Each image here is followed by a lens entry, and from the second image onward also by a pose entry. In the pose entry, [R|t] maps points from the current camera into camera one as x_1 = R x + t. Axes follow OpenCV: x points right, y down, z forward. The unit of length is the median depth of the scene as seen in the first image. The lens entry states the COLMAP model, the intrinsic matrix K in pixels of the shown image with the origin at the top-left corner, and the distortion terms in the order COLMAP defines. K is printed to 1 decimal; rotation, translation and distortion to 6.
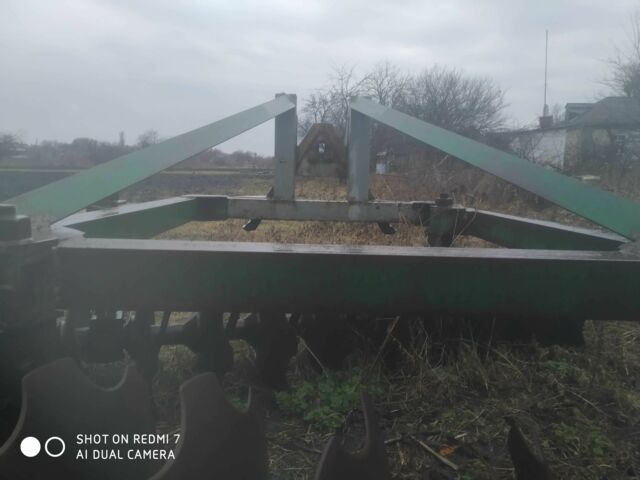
lens RADIAL K [[492.1, 0, 321.2], [0, 492.1, 239.3], [0, 0, 1]] dist [-0.001147, -0.001539]
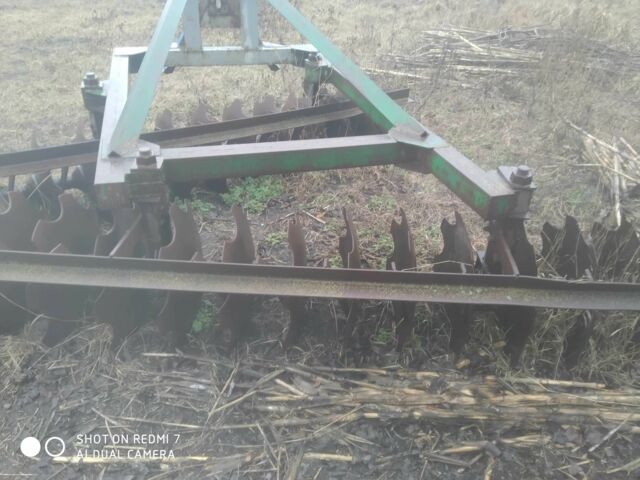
lens RADIAL K [[492.1, 0, 320.4], [0, 492.1, 239.9], [0, 0, 1]] dist [-0.001147, -0.001539]
pose [[0.964025, -0.130171, 0.231759, -0.183887], [0.013590, 0.894883, 0.446094, -0.312559], [-0.265466, -0.426896, 0.864458, -0.647723]]
